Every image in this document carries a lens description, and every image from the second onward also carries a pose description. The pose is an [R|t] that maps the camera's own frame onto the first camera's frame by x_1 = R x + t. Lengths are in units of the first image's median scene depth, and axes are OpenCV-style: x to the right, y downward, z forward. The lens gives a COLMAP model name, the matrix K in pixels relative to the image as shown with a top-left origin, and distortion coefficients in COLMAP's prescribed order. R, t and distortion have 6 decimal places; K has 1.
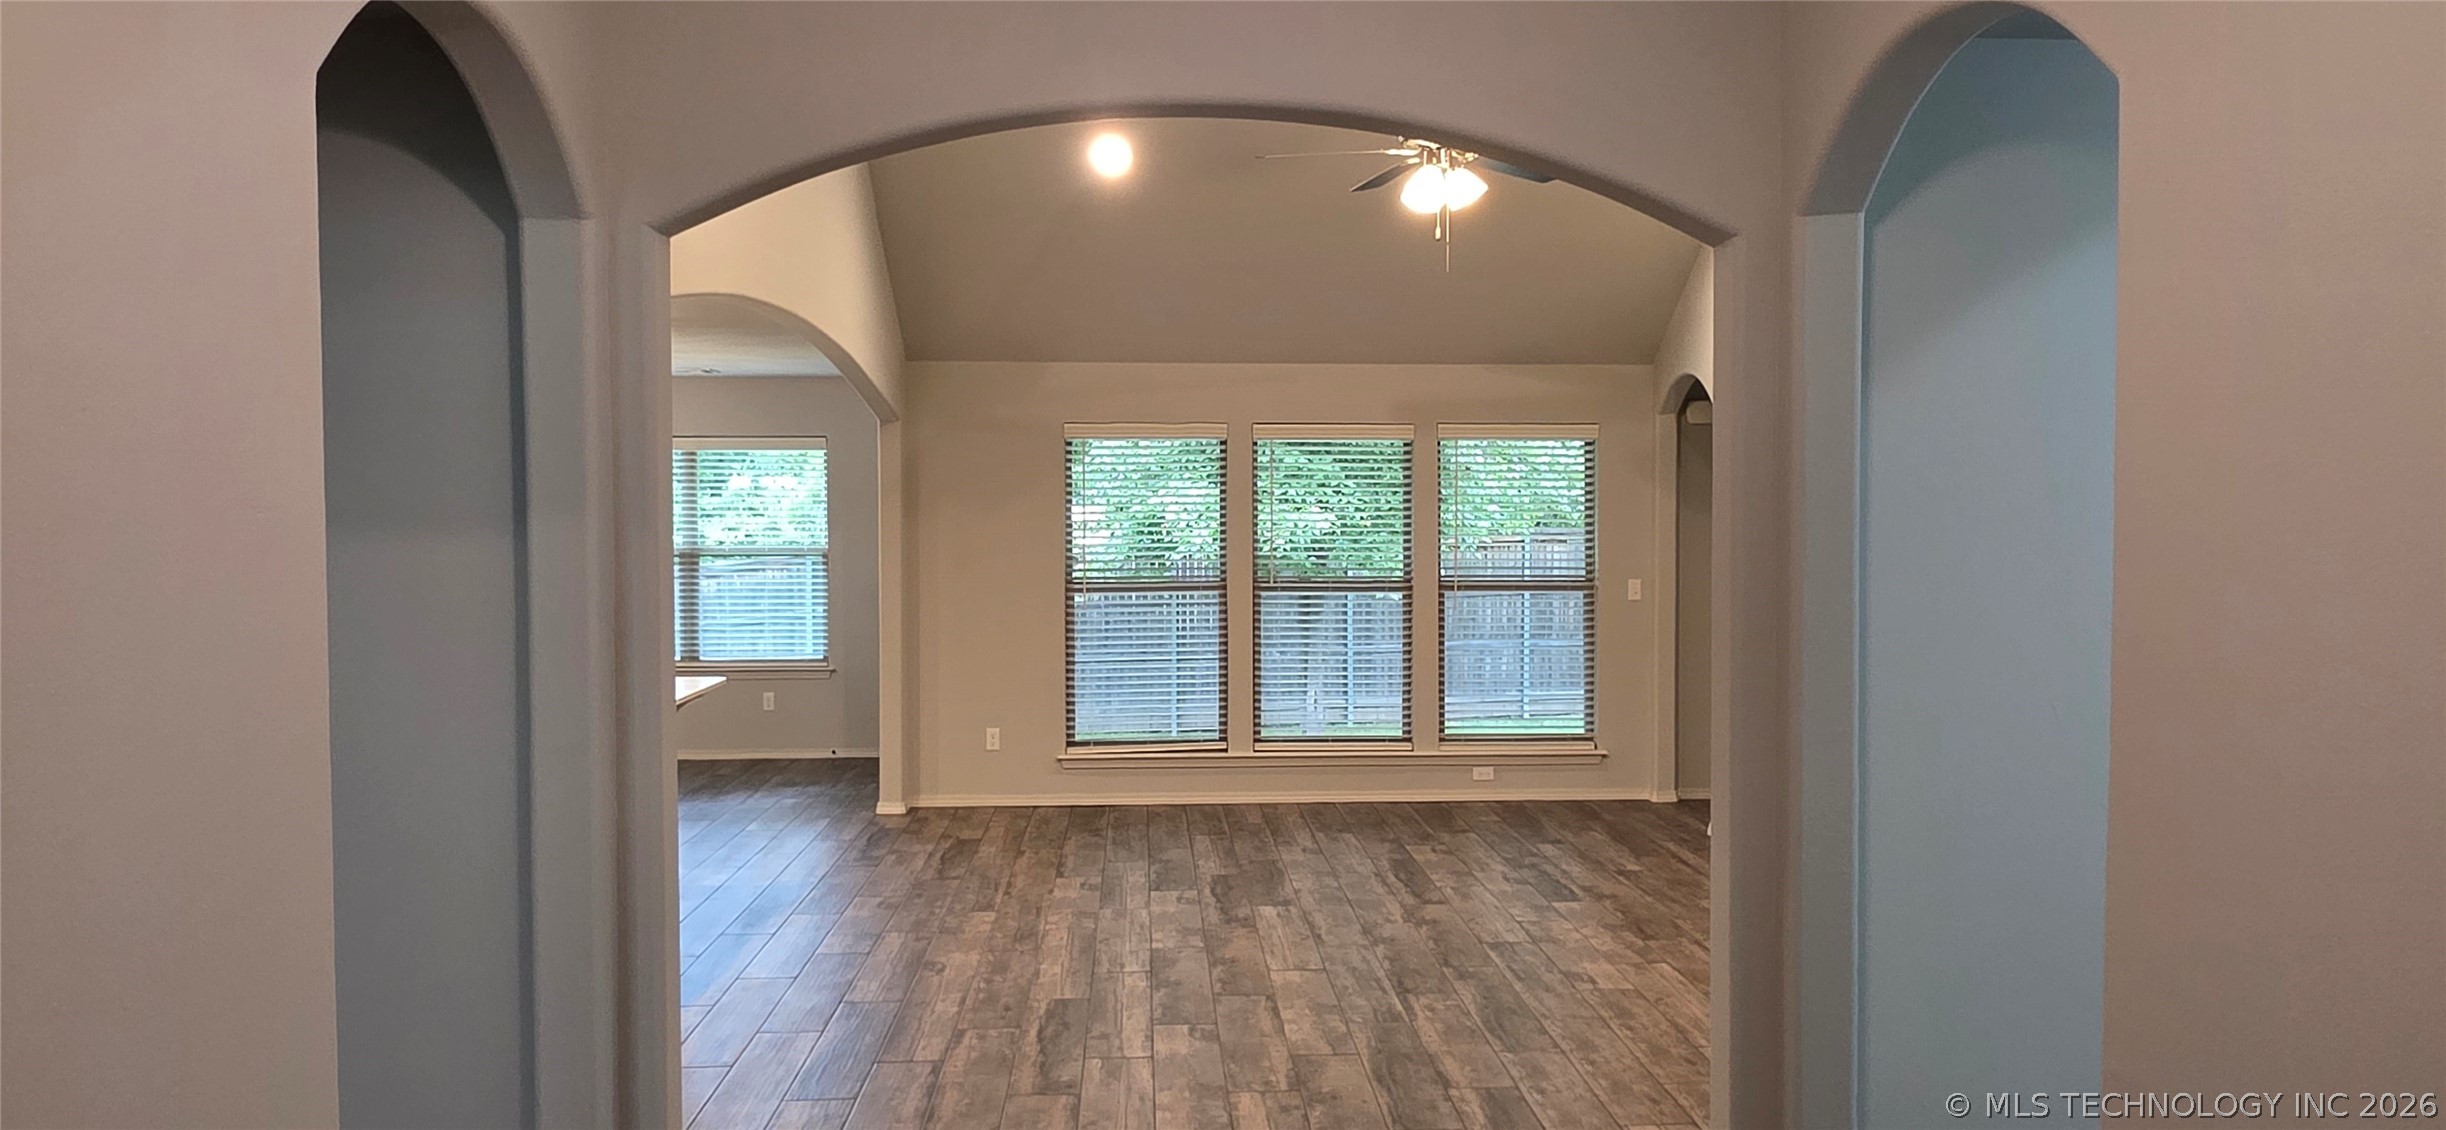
lens RADIAL K [[1671.2, 0, 1227.5], [0, 1671.2, 544.2], [0, 0, 1]] dist [0.011628, 0.000187]
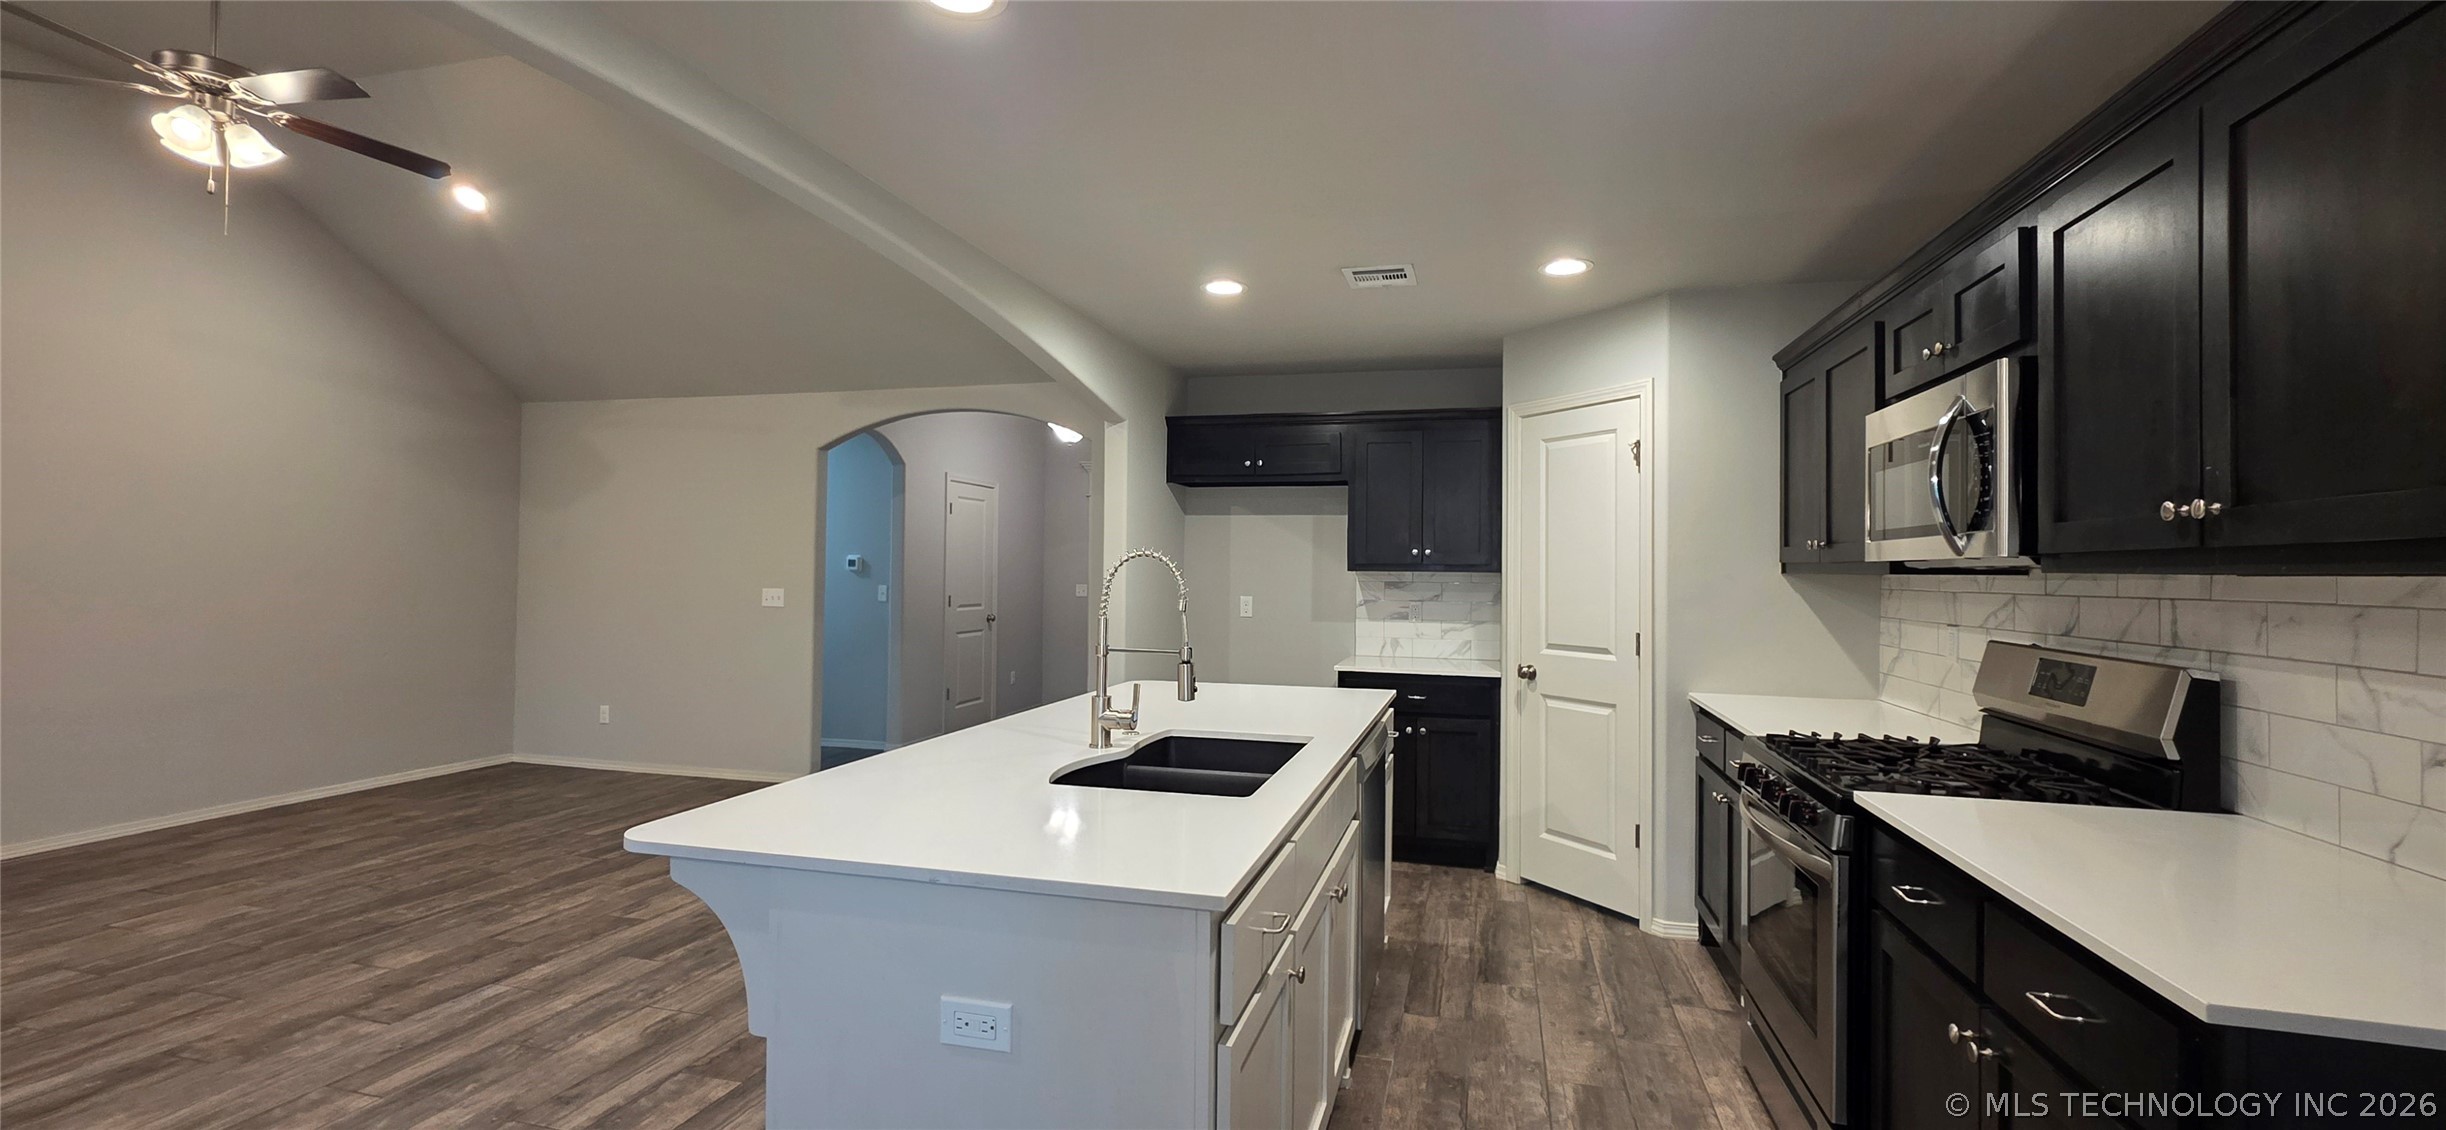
lens RADIAL K [[984.4, 0, 1232.7], [0, 984.4, 556.8], [0, 0, 1]] dist [0.001943, -0.001364]
pose [[-0.952826, -0.004184, 0.303489, -0.577851], [-0.001991, 0.999970, 0.007536, 0.015243], [-0.303512, 0.006576, -0.952805, 1.344190]]
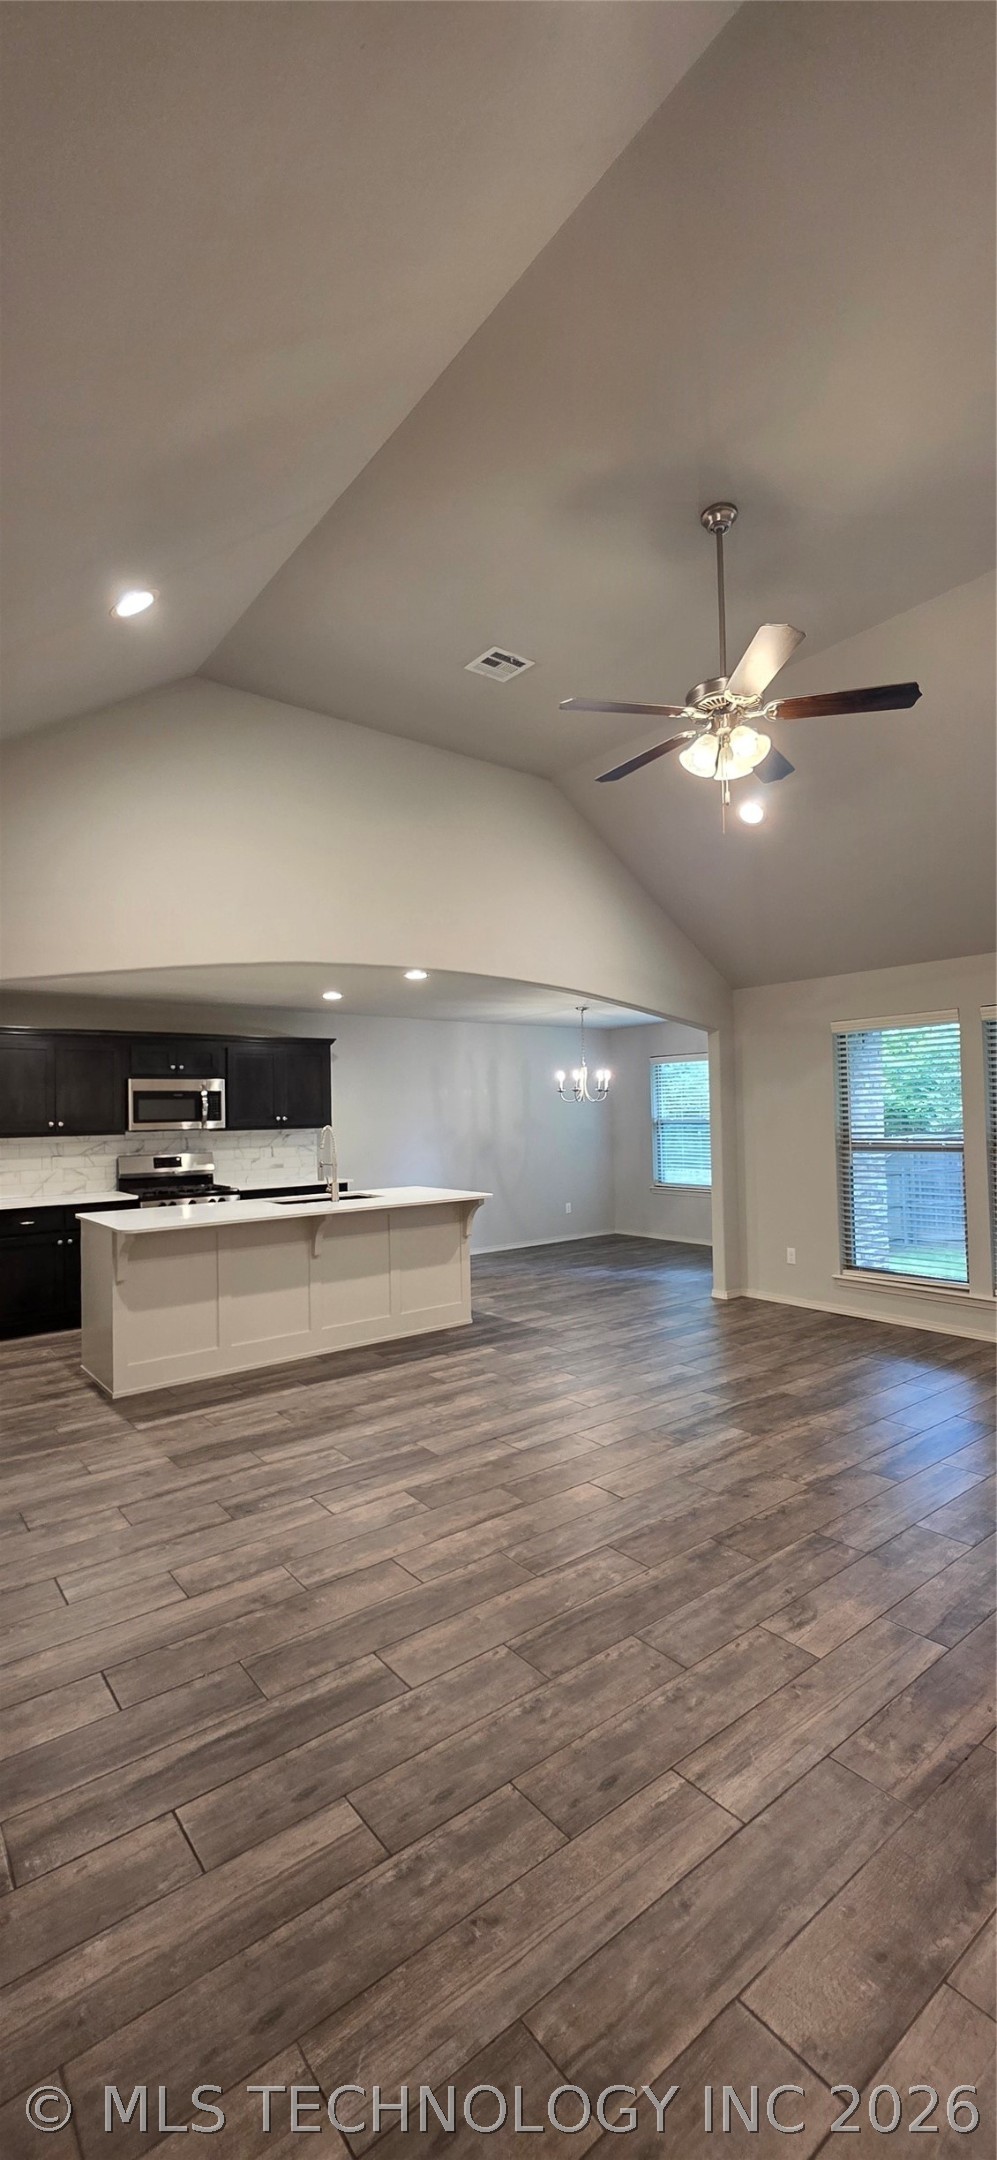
lens RADIAL K [[869.3, 0, 509.4], [0, 869.3, 1091.8], [0, 0, 1]] dist [0.001943, -0.001364]
pose [[0.578115, -0.028518, -0.815457, 0.469130], [0.000878, 0.999410, -0.034328, 0.009146], [0.815955, 0.019129, 0.577799, 0.590832]]
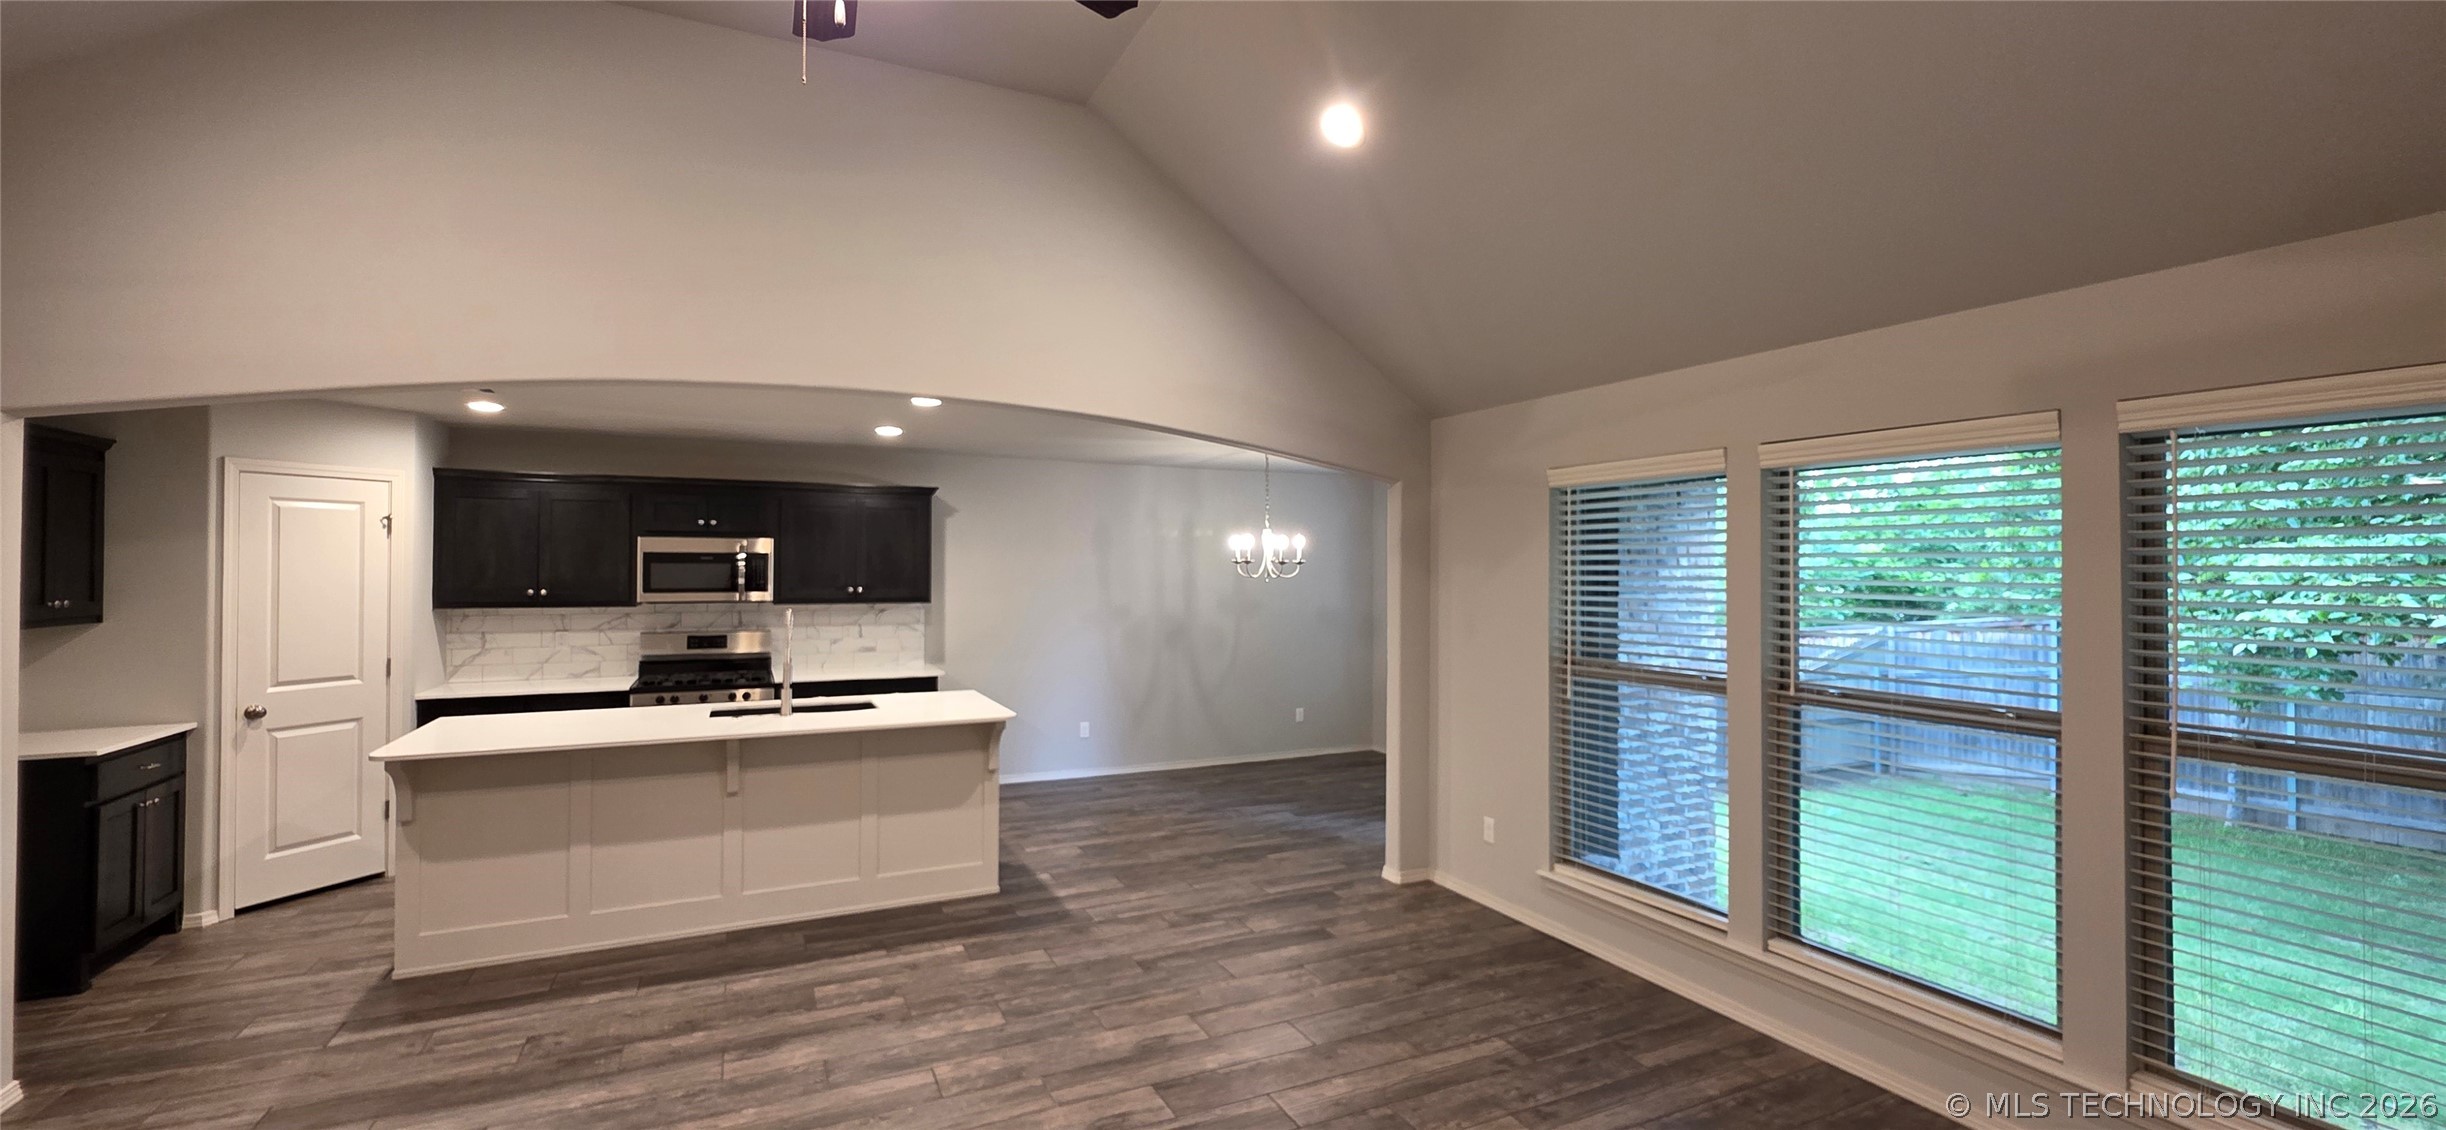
lens RADIAL K [[984.4, 0, 1228.9], [0, 984.4, 556.9], [0, 0, 1]] dist [0.001943, -0.001364]
pose [[0.393544, -0.006212, -0.919285, 0.432478], [-0.027345, 0.999456, -0.018460, -0.023266], [0.918899, 0.032403, 0.393160, 0.992254]]
